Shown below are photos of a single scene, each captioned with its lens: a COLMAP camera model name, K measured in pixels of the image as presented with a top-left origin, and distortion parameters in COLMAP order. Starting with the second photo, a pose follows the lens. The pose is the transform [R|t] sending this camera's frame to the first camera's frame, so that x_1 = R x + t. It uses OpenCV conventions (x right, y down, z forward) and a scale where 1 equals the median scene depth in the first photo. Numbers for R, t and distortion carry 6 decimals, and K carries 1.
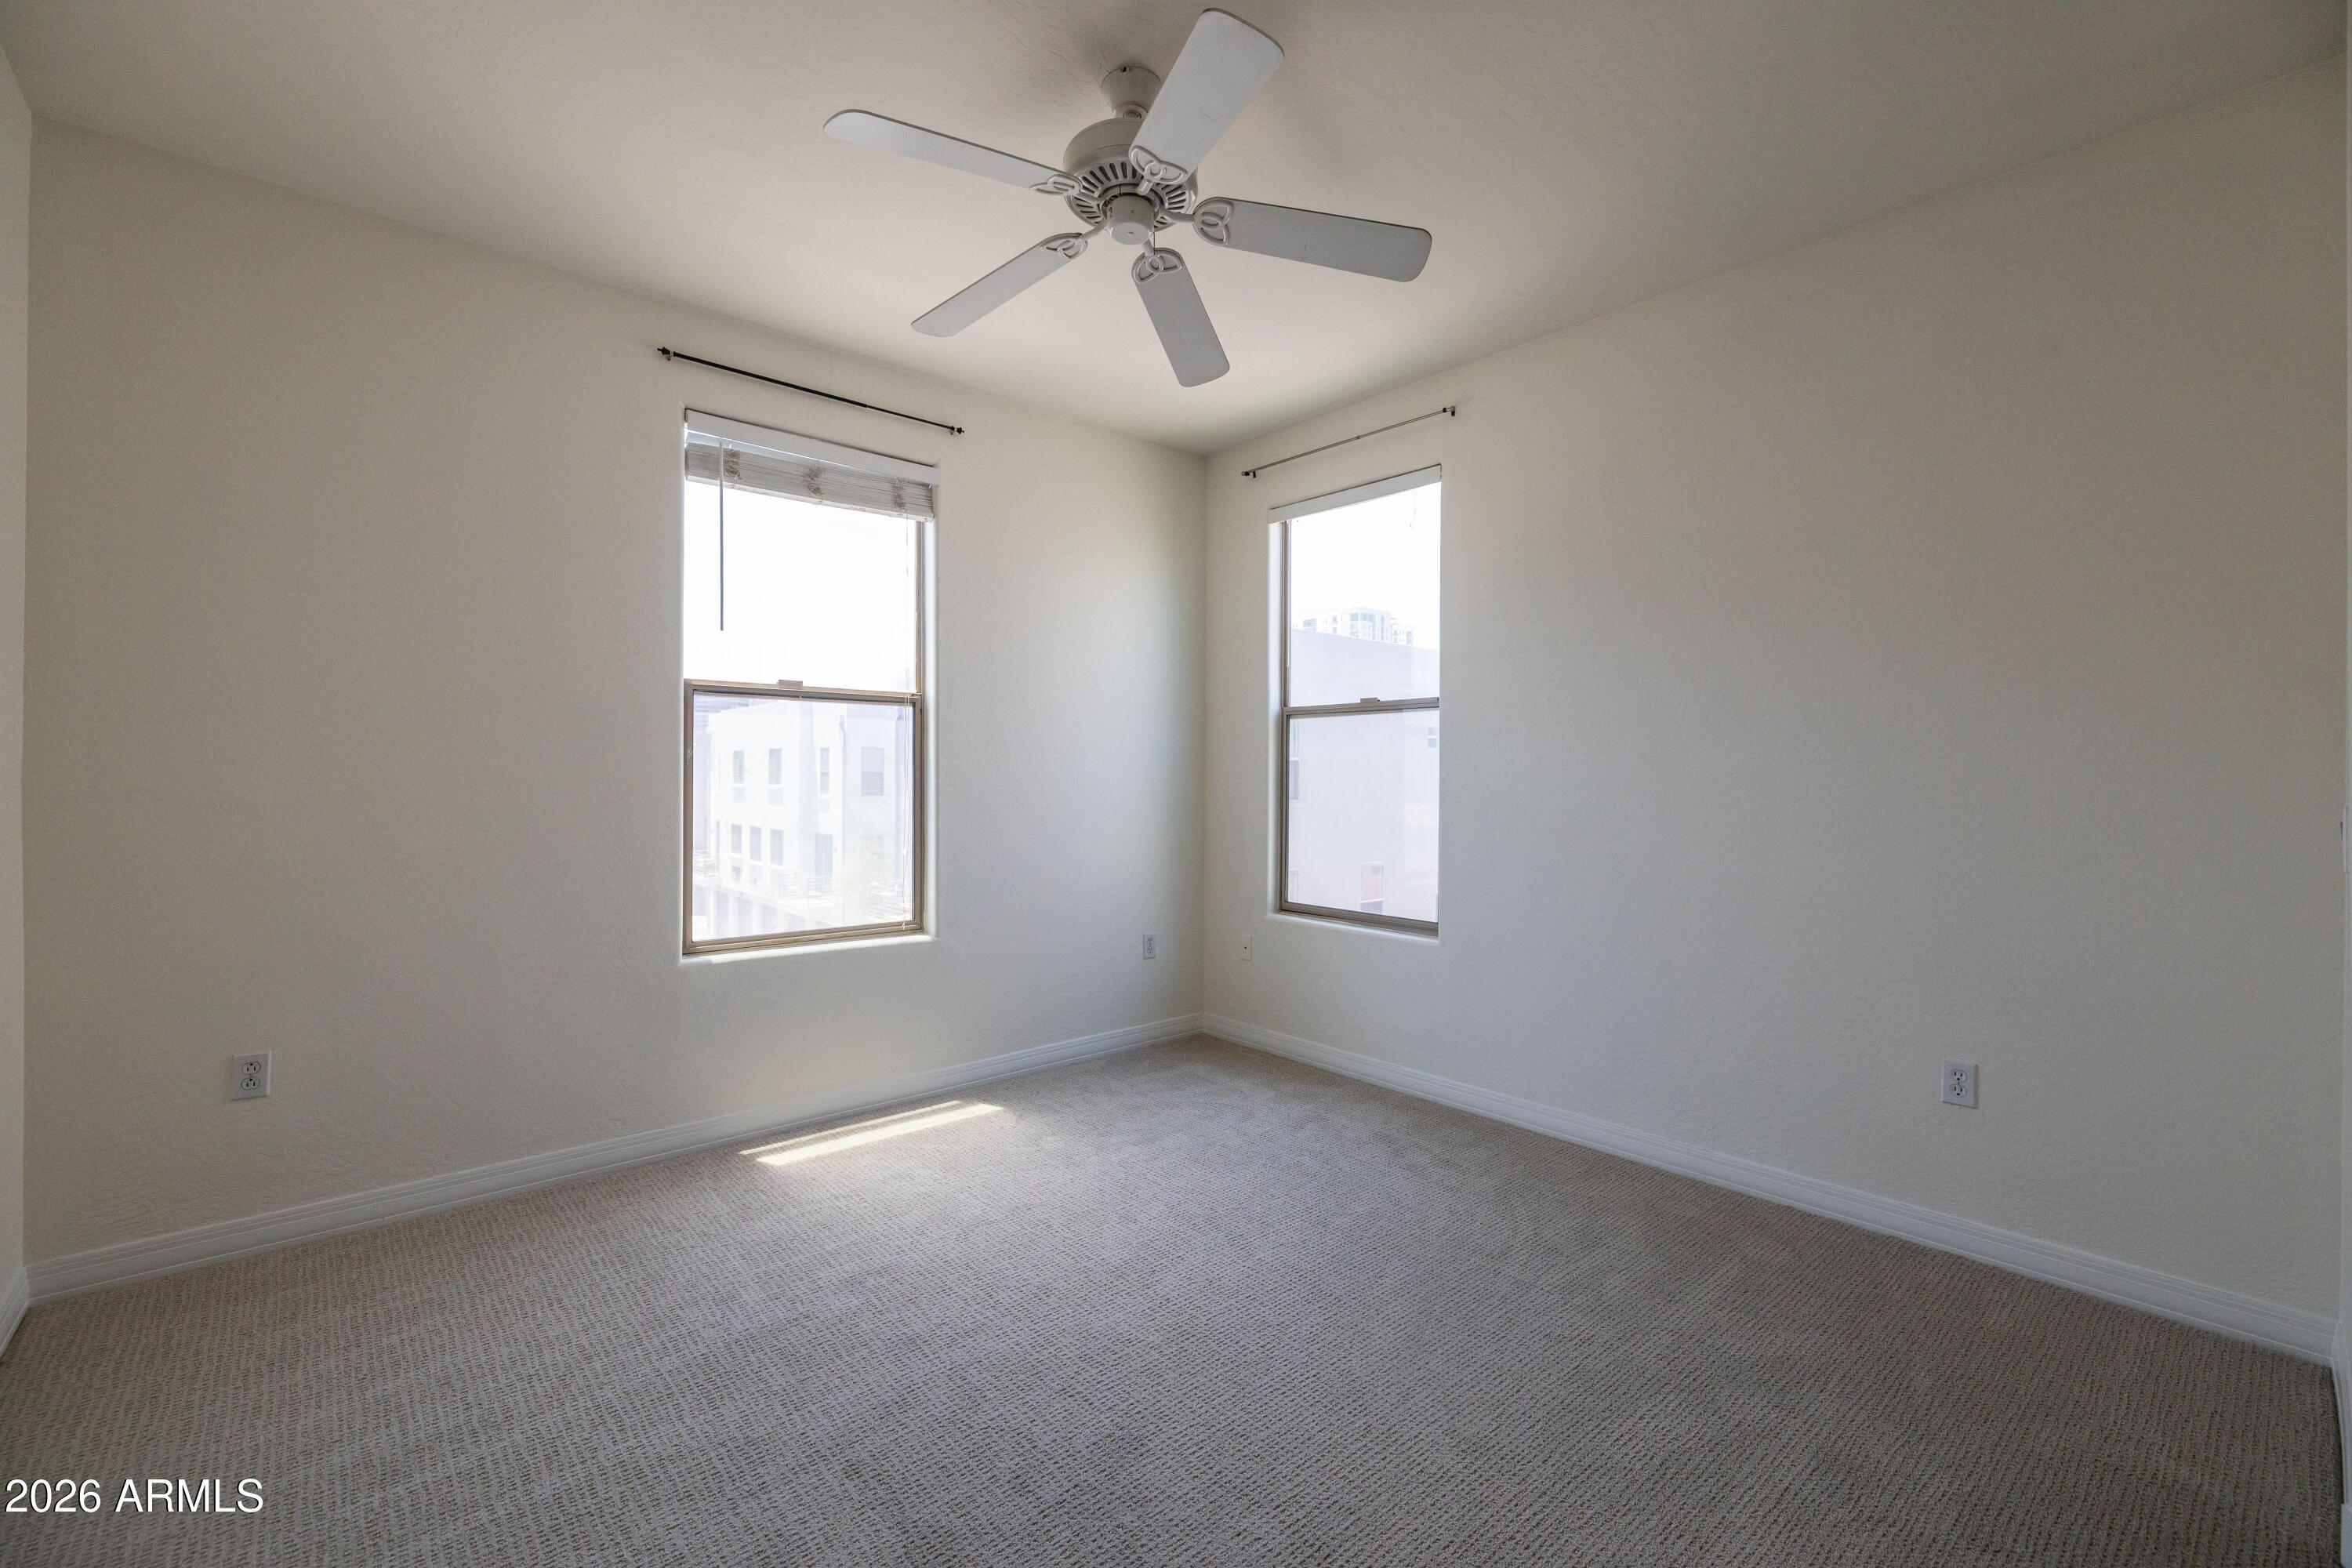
lens RADIAL K [[1009.2, 0, 1158.4], [0, 1009.2, 782.8], [0, 0, 1]] dist [0.004626, -0.002269]
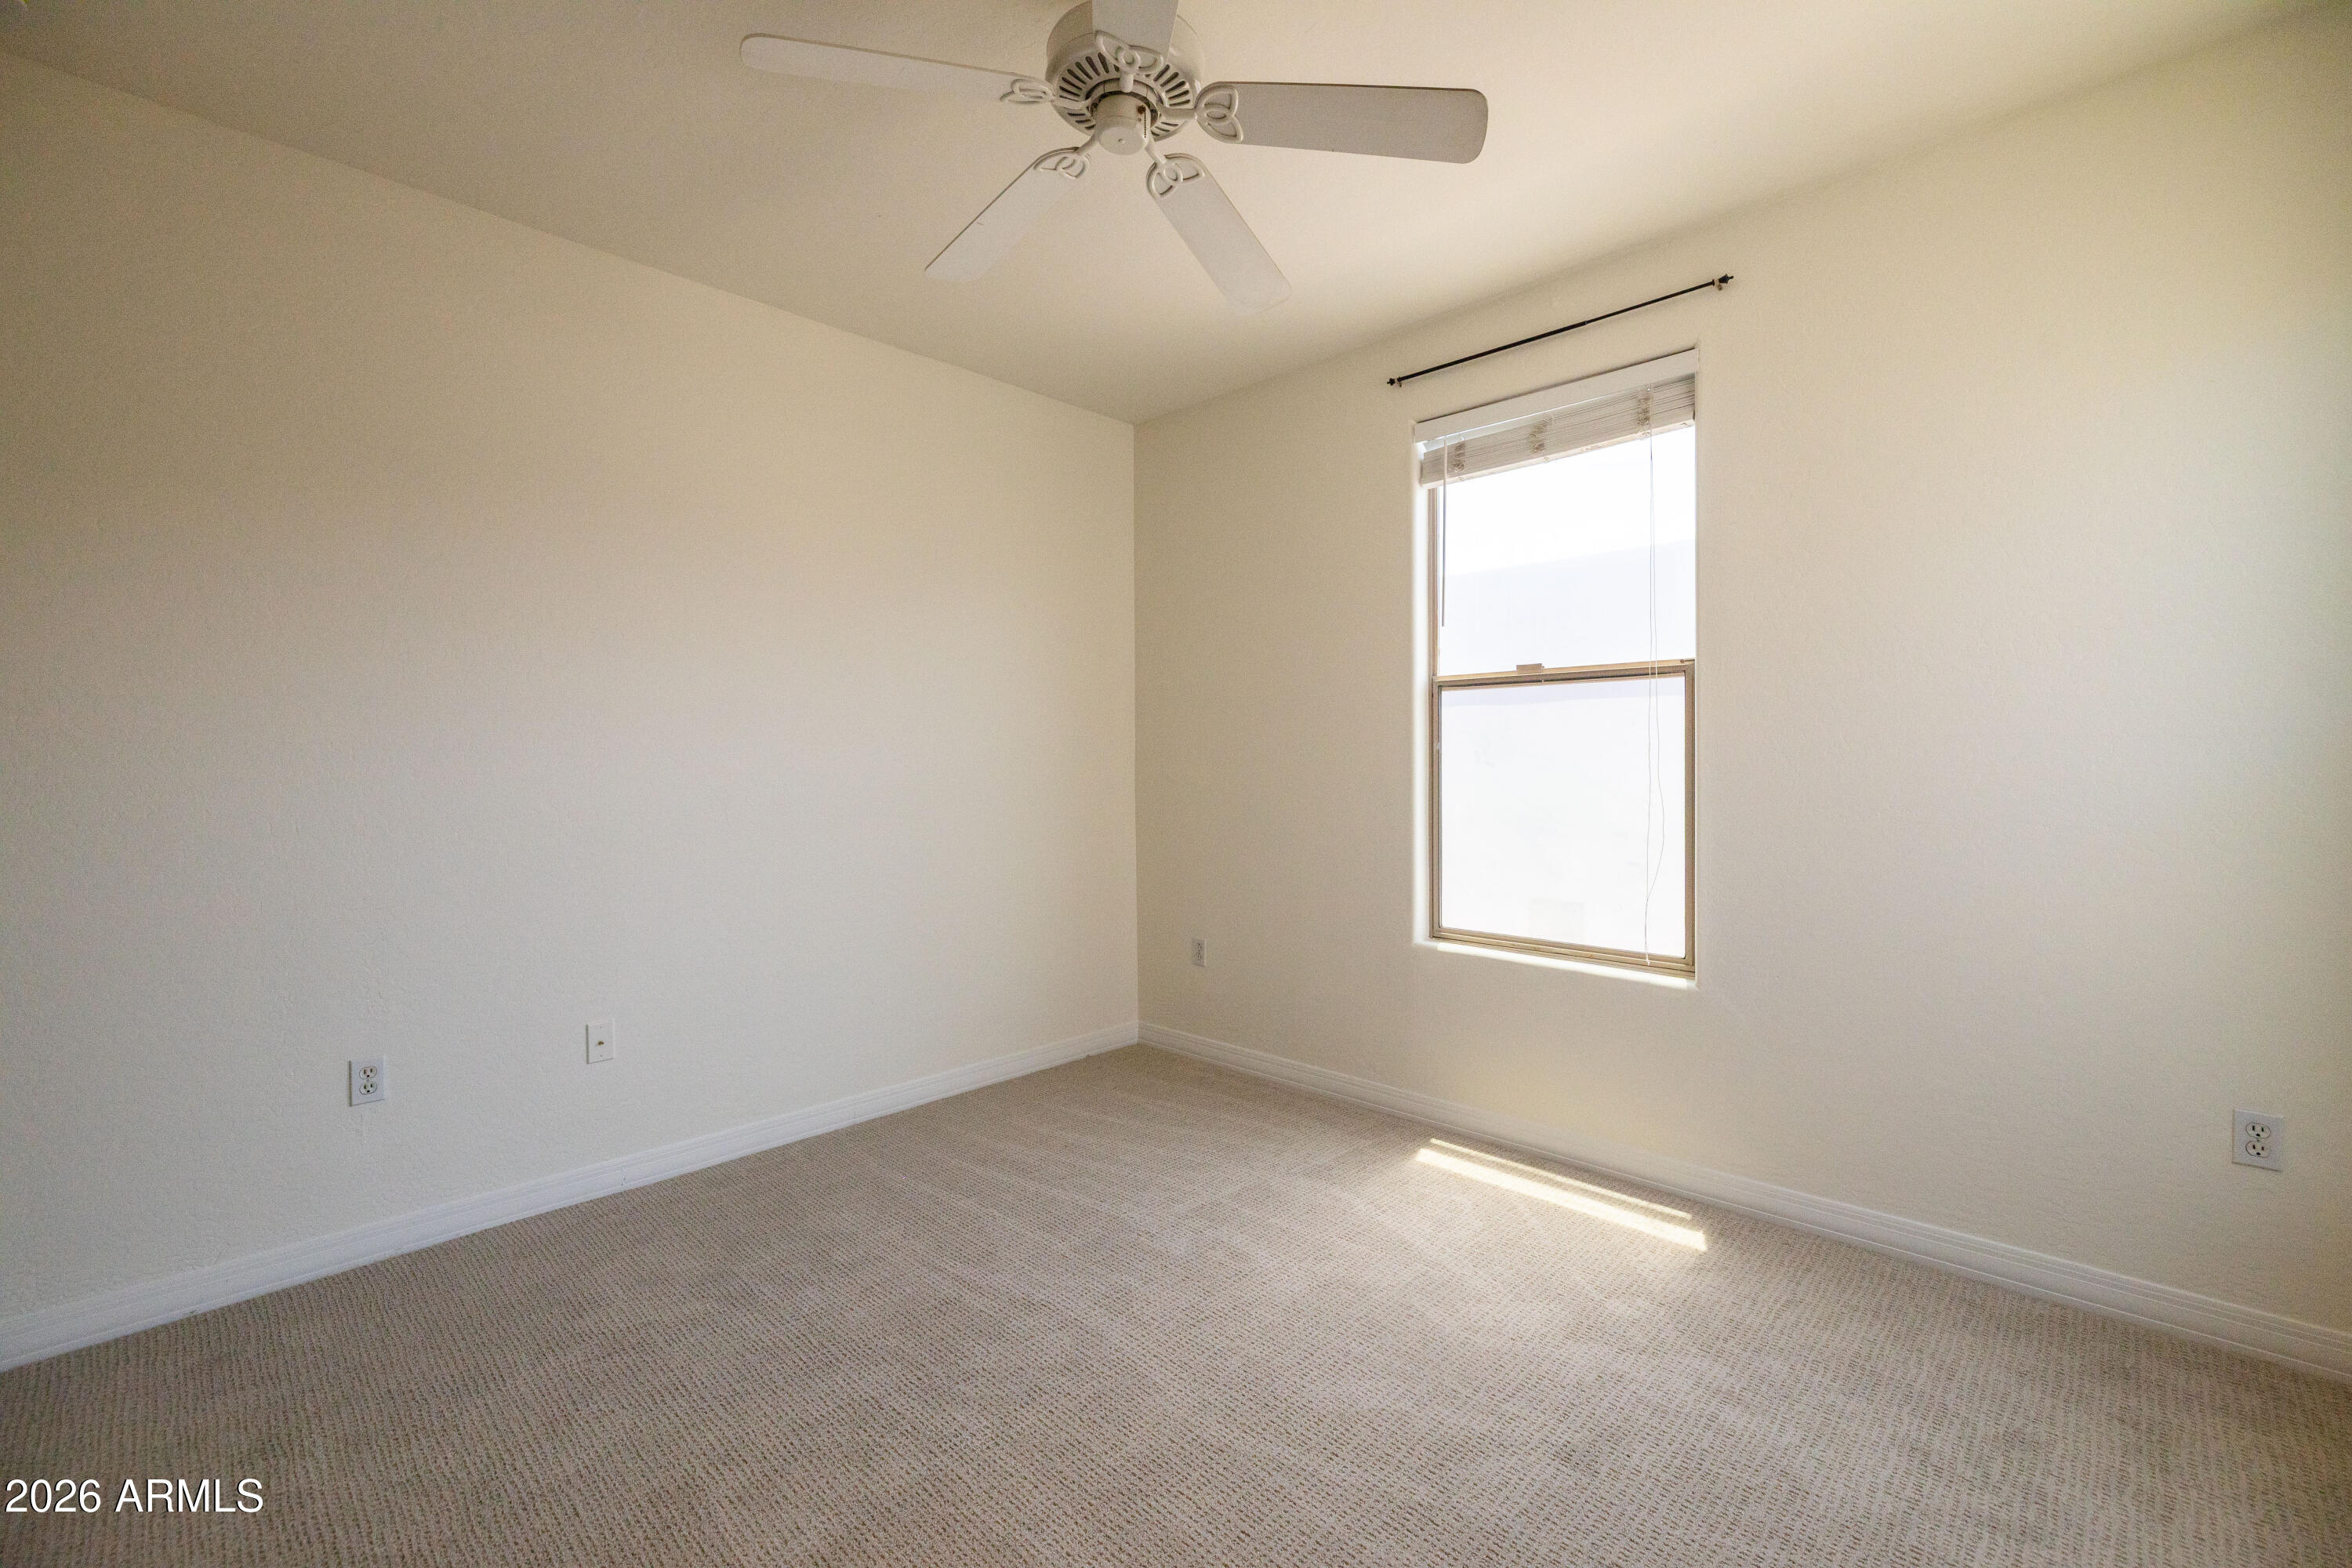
lens RADIAL K [[1009.2, 0, 1168.5], [0, 1009.2, 770.3], [0, 0, 1]] dist [0.004626, -0.002269]
pose [[0.055165, 0.014471, -0.998372, 0.544161], [0.010332, 0.999833, 0.015063, -0.023013], [0.998424, -0.011146, 0.055006, 0.632371]]
